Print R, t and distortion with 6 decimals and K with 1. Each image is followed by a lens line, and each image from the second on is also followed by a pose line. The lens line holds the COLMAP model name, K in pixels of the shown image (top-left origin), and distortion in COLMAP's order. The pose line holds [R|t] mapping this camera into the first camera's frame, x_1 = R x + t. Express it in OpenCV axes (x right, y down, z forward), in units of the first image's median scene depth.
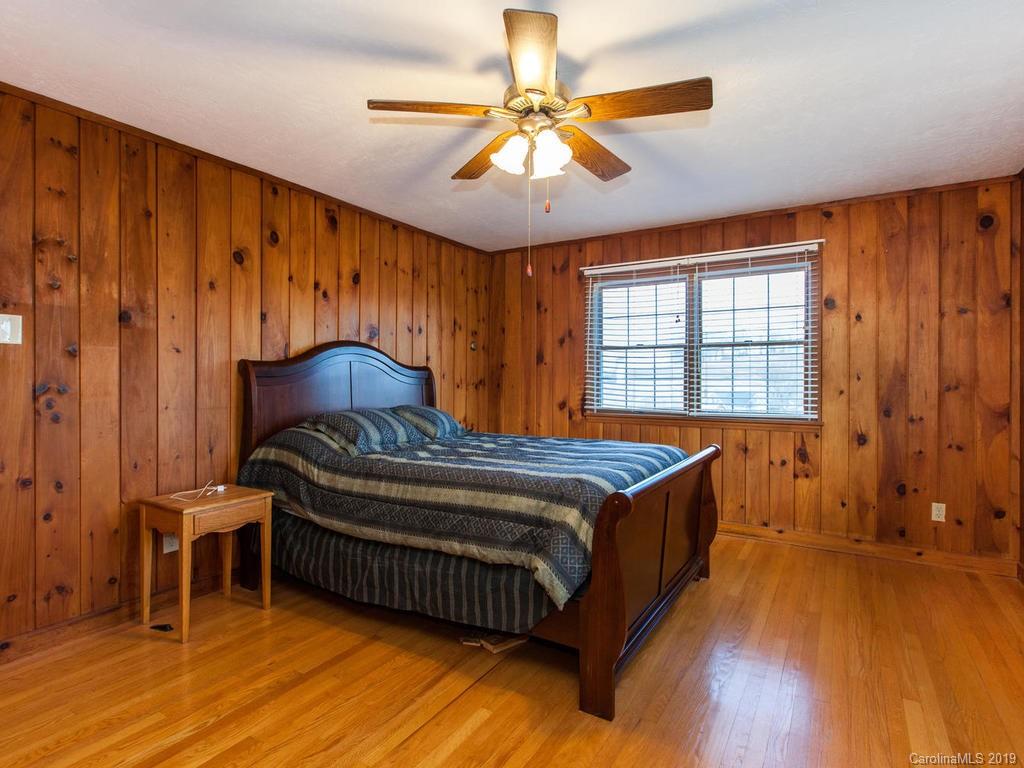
lens RADIAL K [[532.1, 0, 512.0], [0, 532.1, 384.0], [0, 0, 1]] dist [-0.002475, 0.000226]
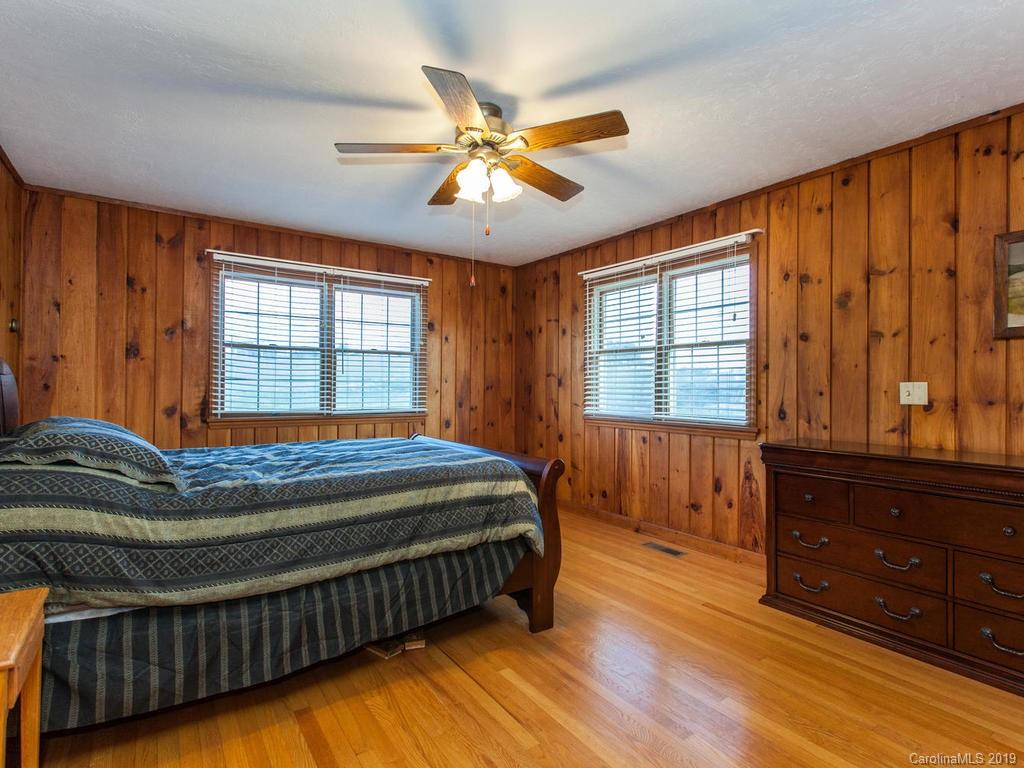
lens RADIAL K [[513.5, 0, 512.0], [0, 513.5, 384.0], [0, 0, 1]] dist [-0.001696, 0.000256]
pose [[0.400524, 0.006014, 0.916266, -0.530400], [0.002271, 0.999969, -0.007556, 0.007107], [-0.916283, 0.005107, 0.400498, 0.277038]]
